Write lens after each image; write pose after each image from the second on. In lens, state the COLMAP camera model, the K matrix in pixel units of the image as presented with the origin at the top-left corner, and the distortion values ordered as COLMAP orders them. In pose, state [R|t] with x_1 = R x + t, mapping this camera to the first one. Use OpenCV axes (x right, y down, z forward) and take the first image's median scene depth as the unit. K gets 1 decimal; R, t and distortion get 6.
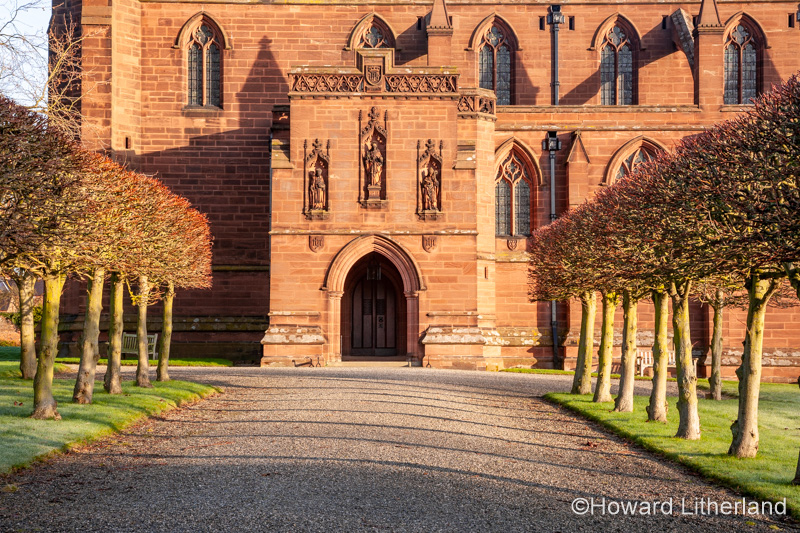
lens RADIAL K [[1488.8, 0, 401.4], [0, 1488.8, 250.4], [0, 0, 1]] dist [0.317514, 0.002314]
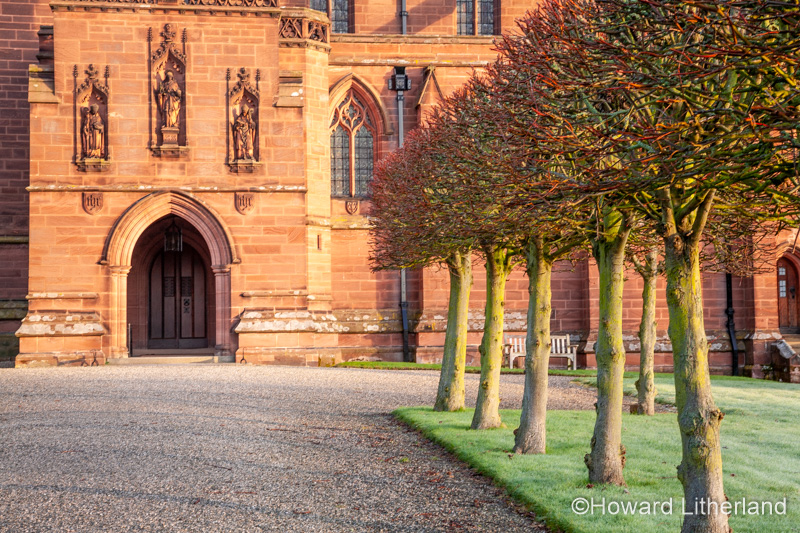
lens RADIAL K [[1488.8, 0, 401.4], [0, 1488.8, 250.4], [0, 0, 1]] dist [0.317514, 0.002314]
pose [[0.994646, -0.006299, 0.103148, 0.018803], [0.005116, 0.999918, 0.011725, 0.010657], [-0.103214, -0.011134, 0.994597, 0.207460]]
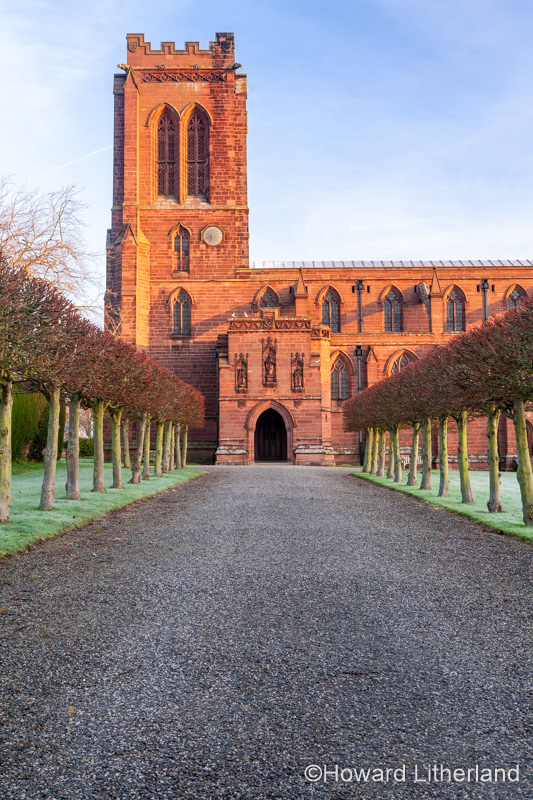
lens RADIAL K [[928.0, 0, 263.5], [0, 928.0, 387.6], [0, 0, 1]] dist [0.020360, -0.009989]
pose [[0.999828, -0.011360, -0.014653, -0.008385], [0.011144, 0.999830, -0.014723, -0.008223], [0.014818, 0.014557, 0.999784, -0.241745]]
